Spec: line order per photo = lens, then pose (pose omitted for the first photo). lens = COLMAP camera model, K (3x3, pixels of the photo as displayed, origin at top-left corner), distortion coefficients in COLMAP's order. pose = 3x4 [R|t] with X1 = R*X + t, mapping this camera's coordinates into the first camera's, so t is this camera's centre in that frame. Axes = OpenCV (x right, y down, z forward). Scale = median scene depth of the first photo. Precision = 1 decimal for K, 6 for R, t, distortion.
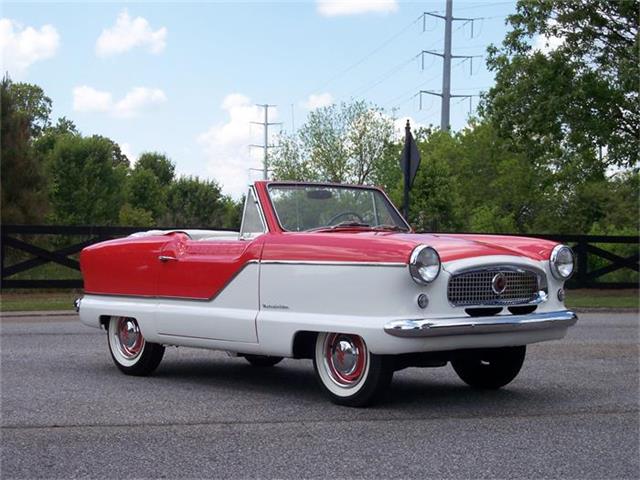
lens RADIAL K [[1274.7, 0, 320.0], [0, 1274.7, 240.0], [0, 0, 1]] dist [-0.025969, 0.004087]
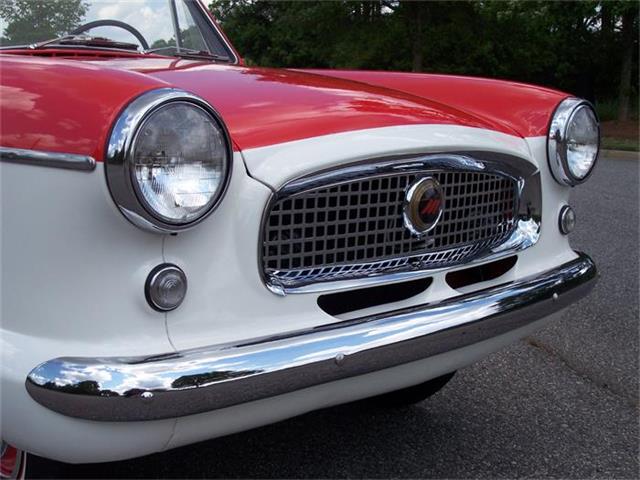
lens RADIAL K [[978.8, 0, 320.0], [0, 978.8, 240.0], [0, 0, 1]] dist [-0.040932, -0.023183]
pose [[0.998292, 0.009547, 0.057645, 0.030899], [-0.018089, 0.988590, 0.149542, 0.001140], [-0.055559, -0.150329, 0.987074, 0.234624]]
